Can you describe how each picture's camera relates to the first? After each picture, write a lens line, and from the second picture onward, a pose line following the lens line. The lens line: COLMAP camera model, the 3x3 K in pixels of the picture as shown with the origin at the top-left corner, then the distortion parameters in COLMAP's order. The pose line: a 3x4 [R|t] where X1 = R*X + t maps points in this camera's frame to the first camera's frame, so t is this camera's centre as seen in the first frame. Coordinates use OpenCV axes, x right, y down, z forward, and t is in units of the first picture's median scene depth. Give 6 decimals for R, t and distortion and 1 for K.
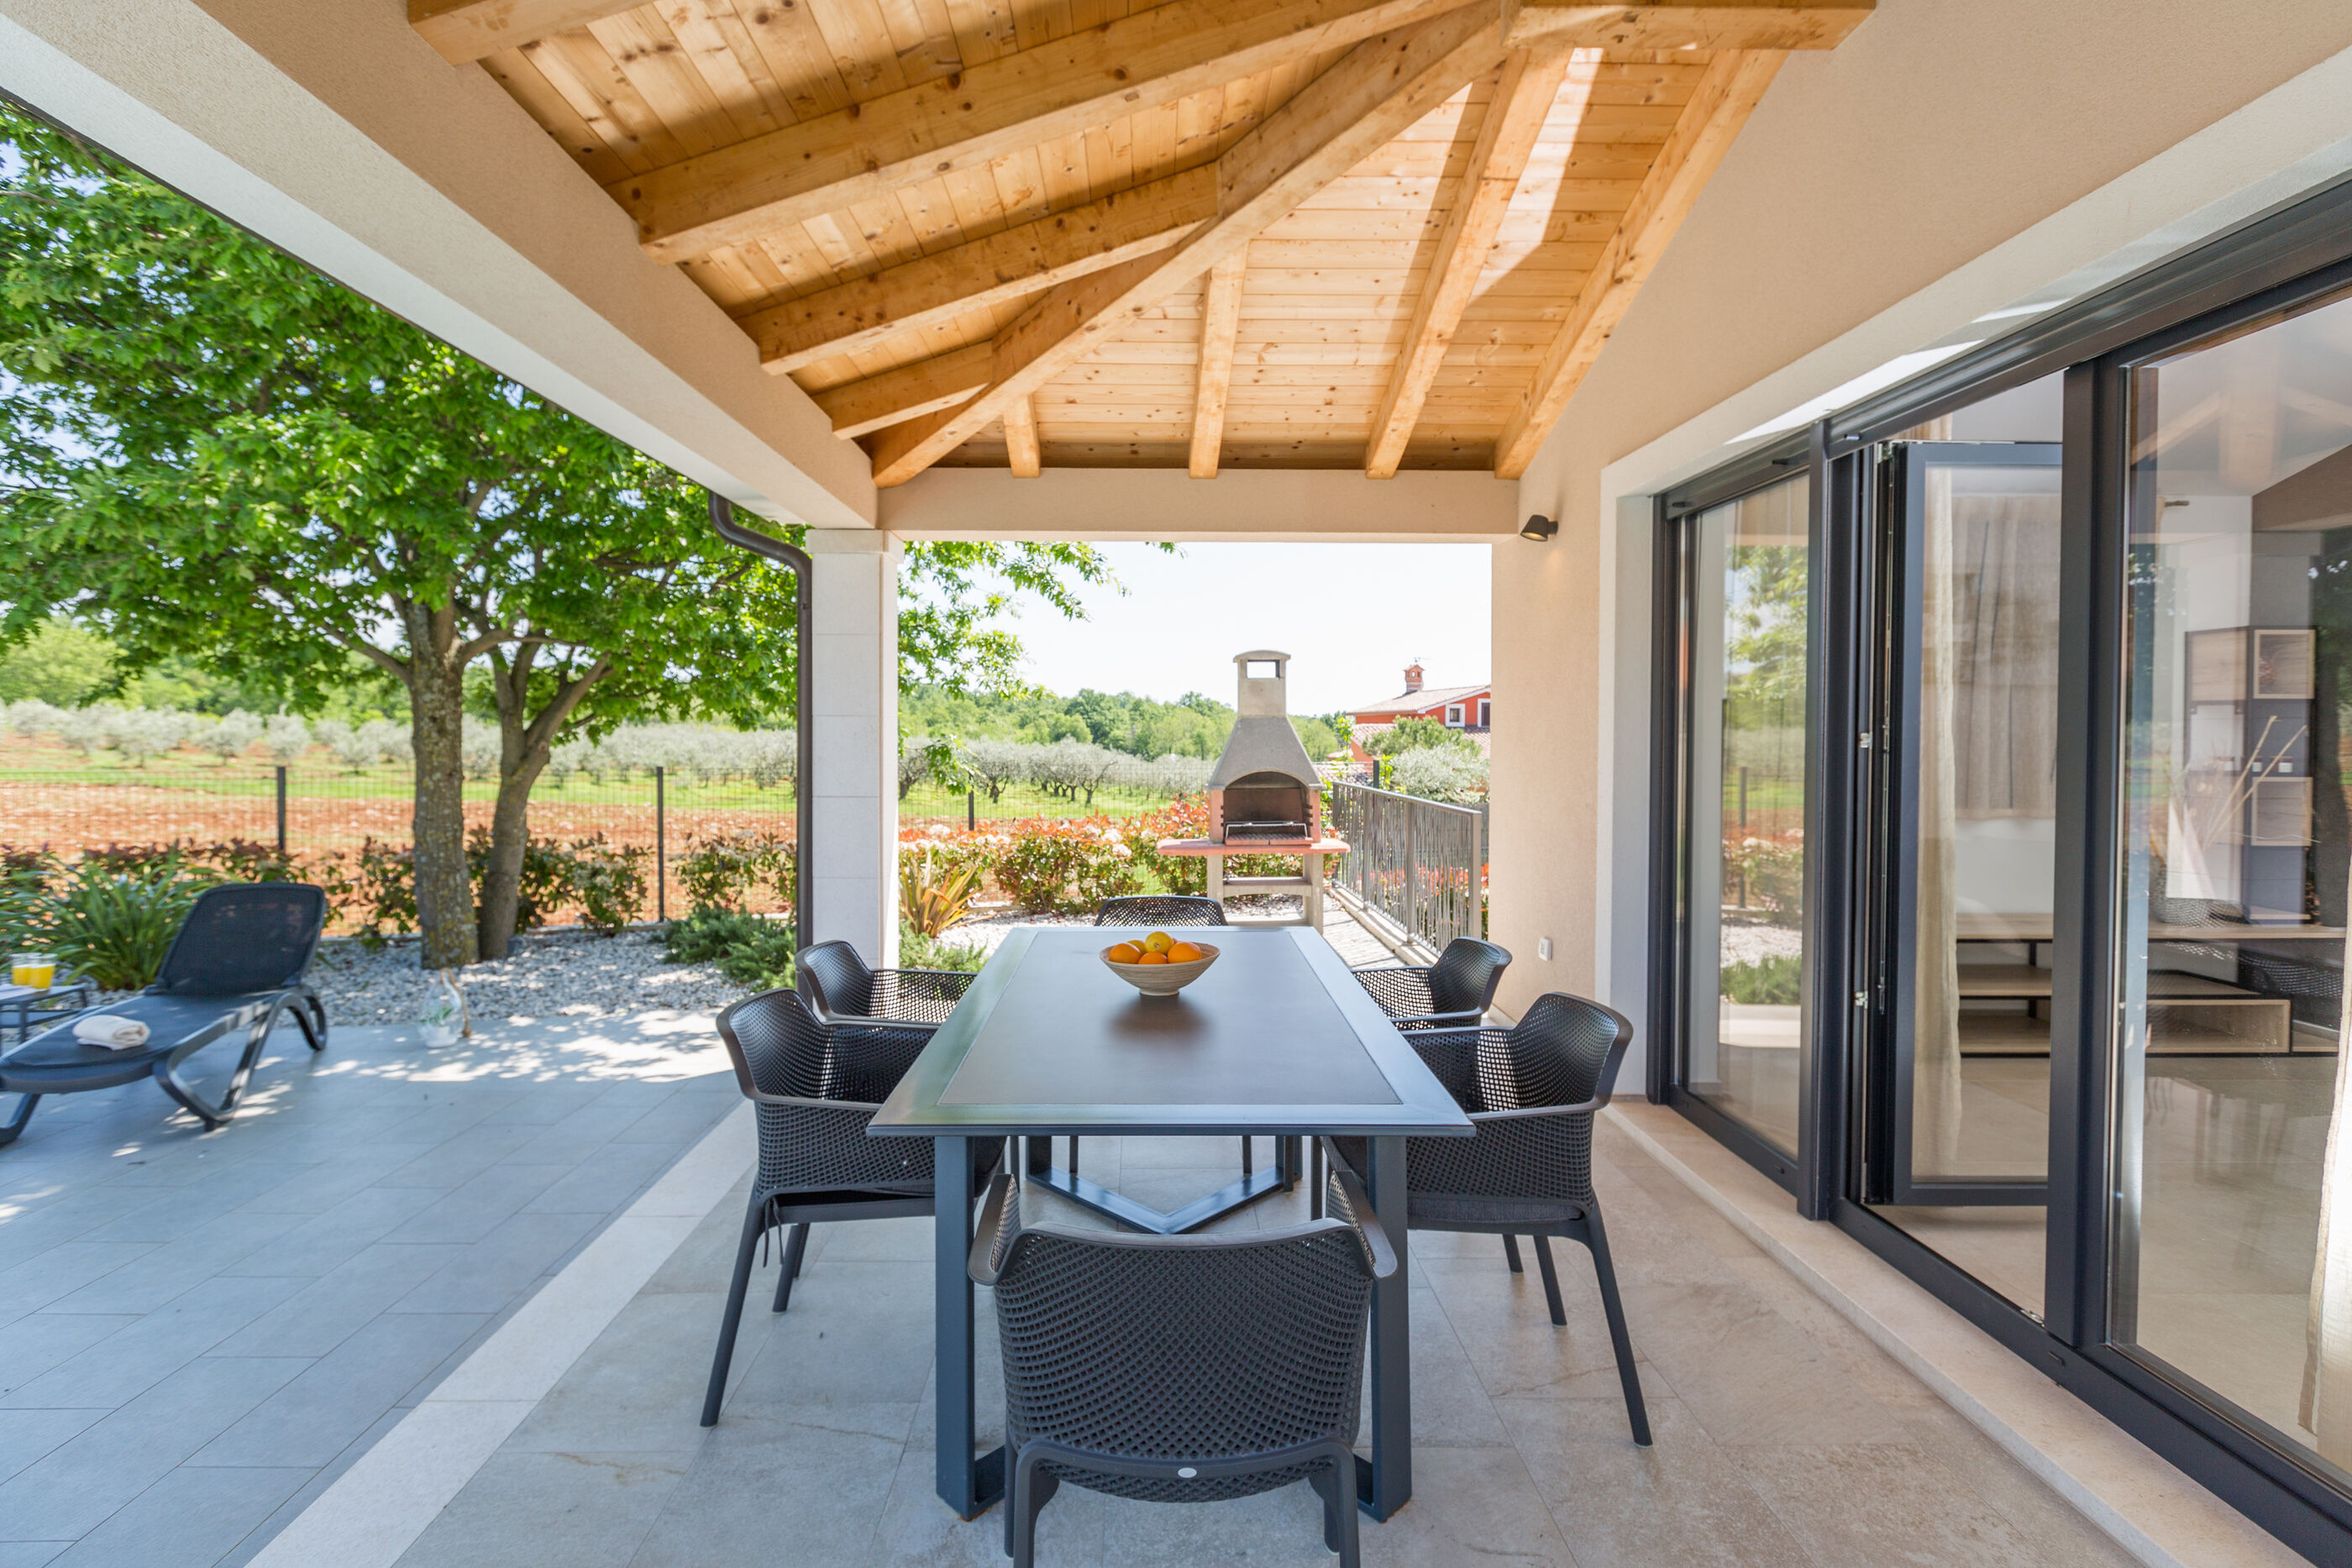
lens RADIAL K [[1110.9, 0, 1161.8], [0, 1110.9, 770.9], [0, 0, 1]] dist [-0.004275, 0.001769]
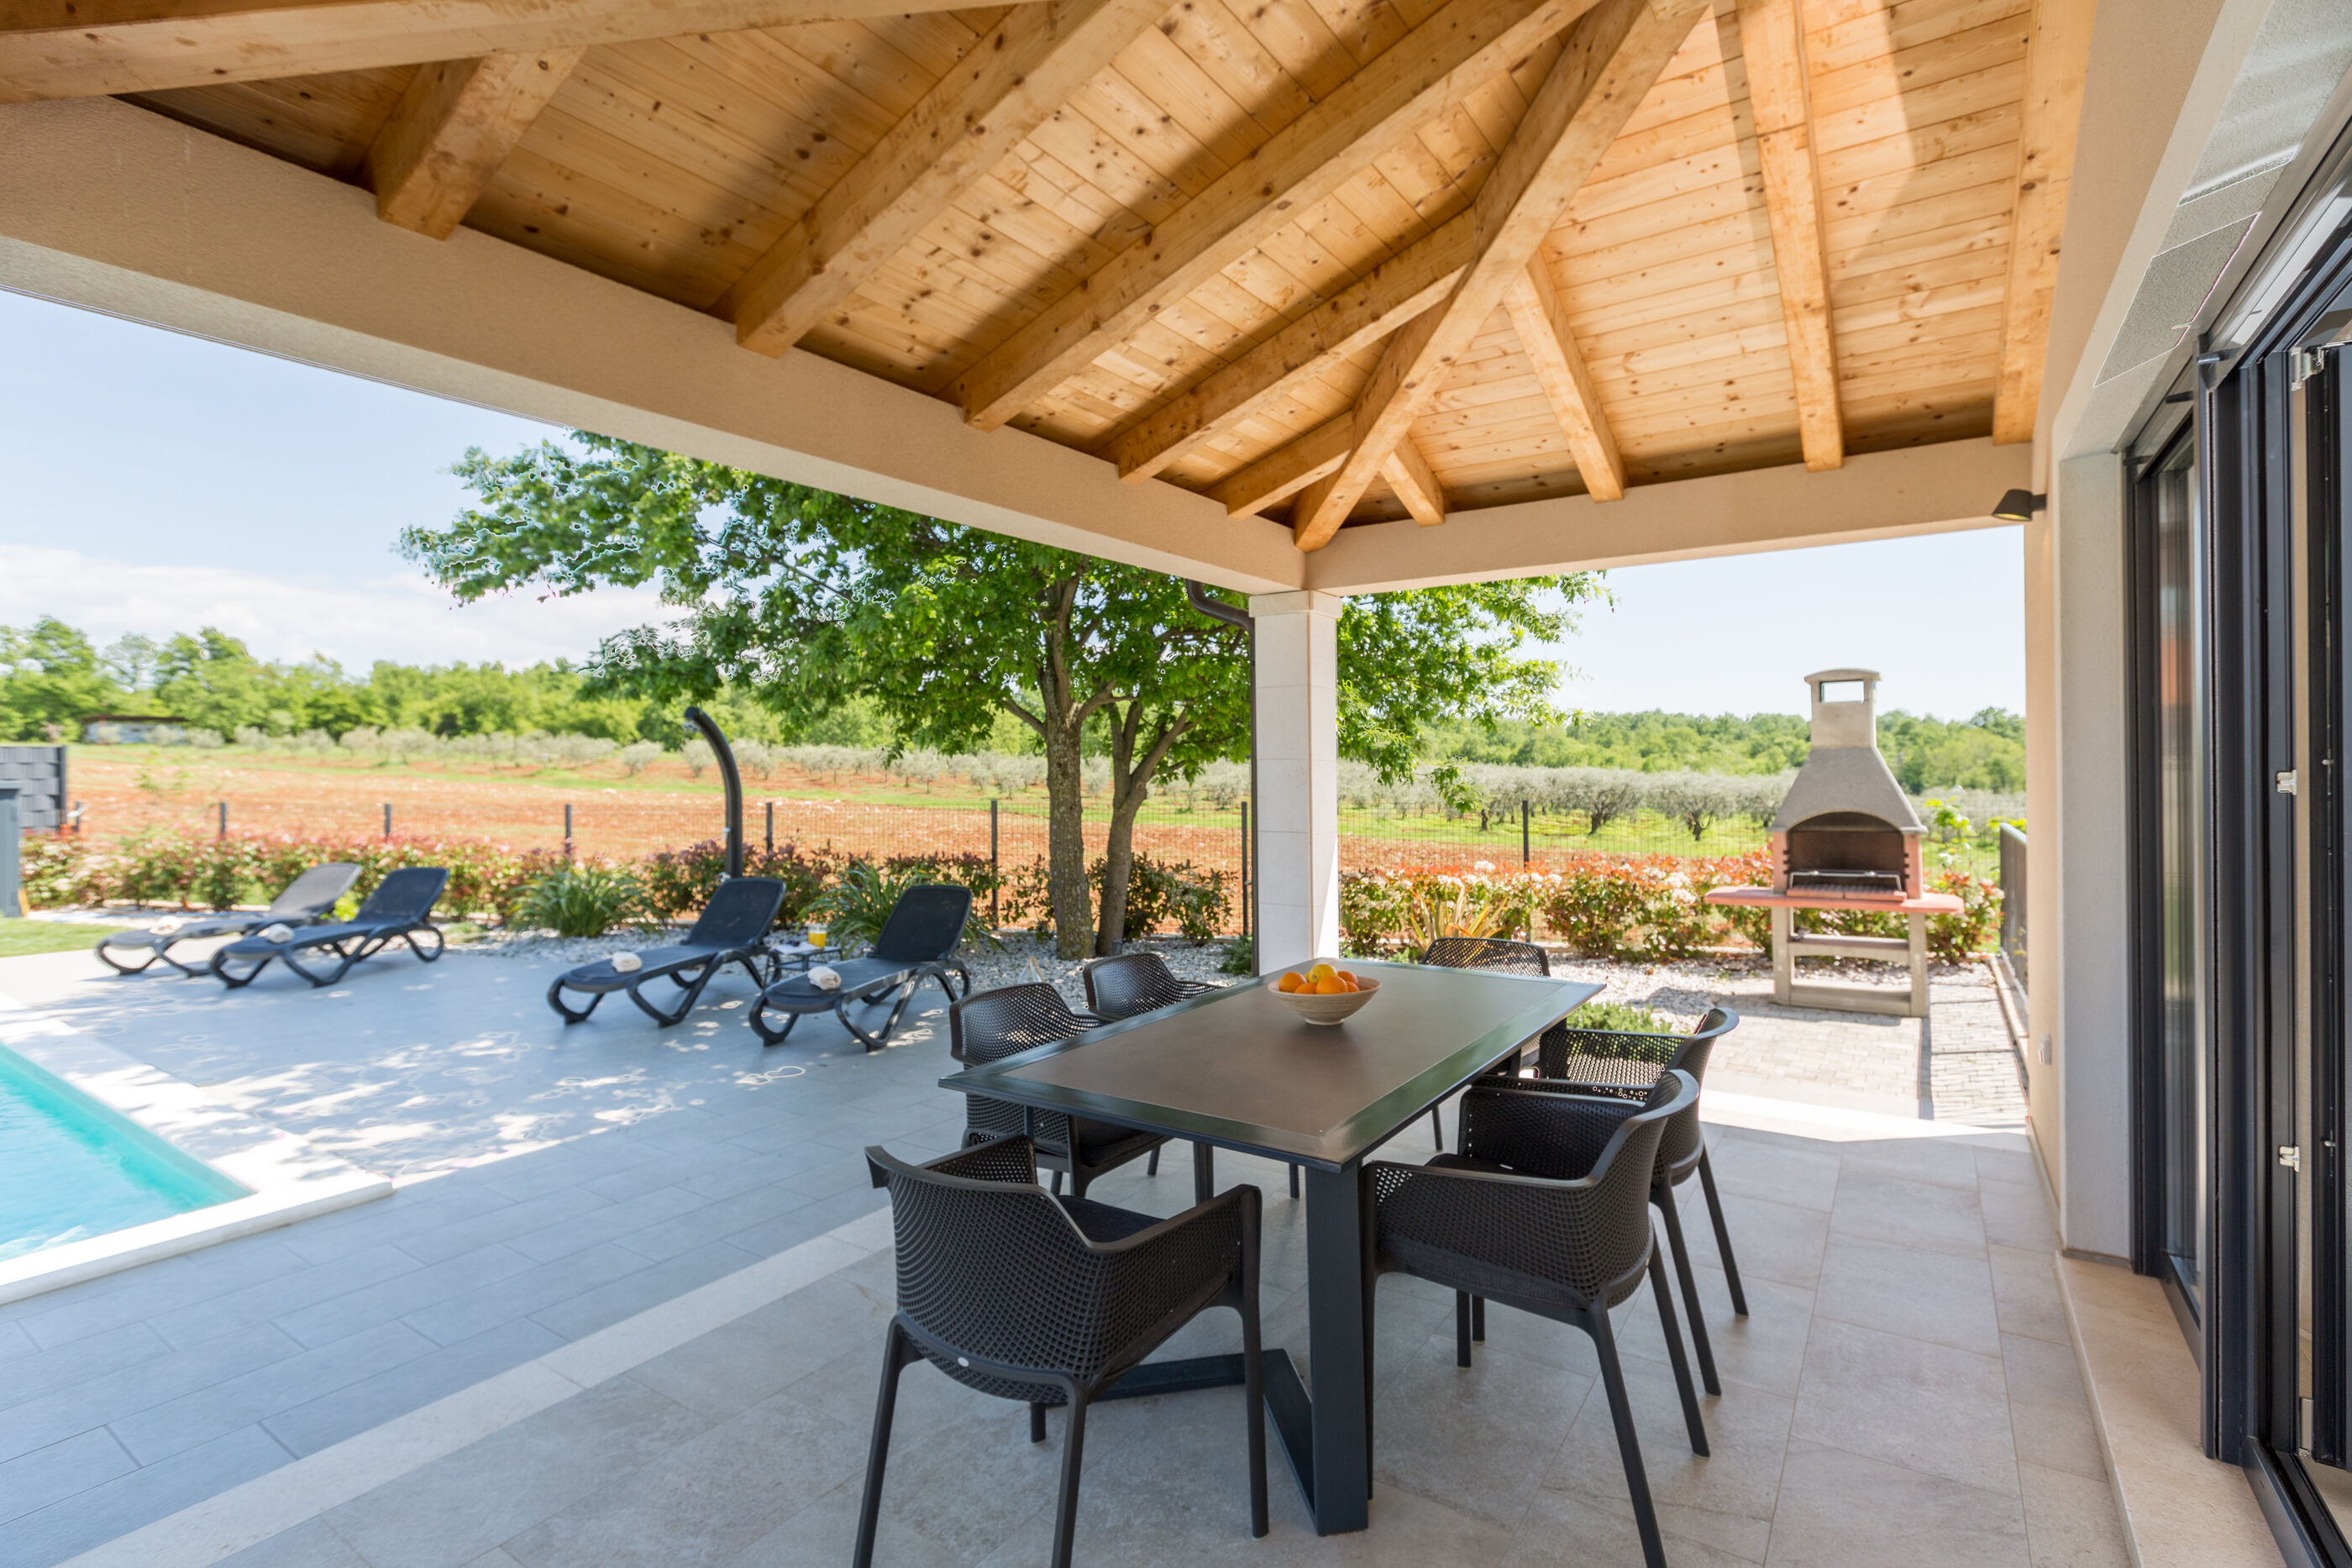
lens RADIAL K [[1110.9, 0, 1160.8], [0, 1110.9, 785.8], [0, 0, 1]] dist [-0.004275, 0.001769]
pose [[0.817513, -0.003381, -0.575900, 0.260093], [-0.006041, 0.999877, -0.014447, -0.005953], [0.575879, 0.015290, 0.817392, 0.017082]]
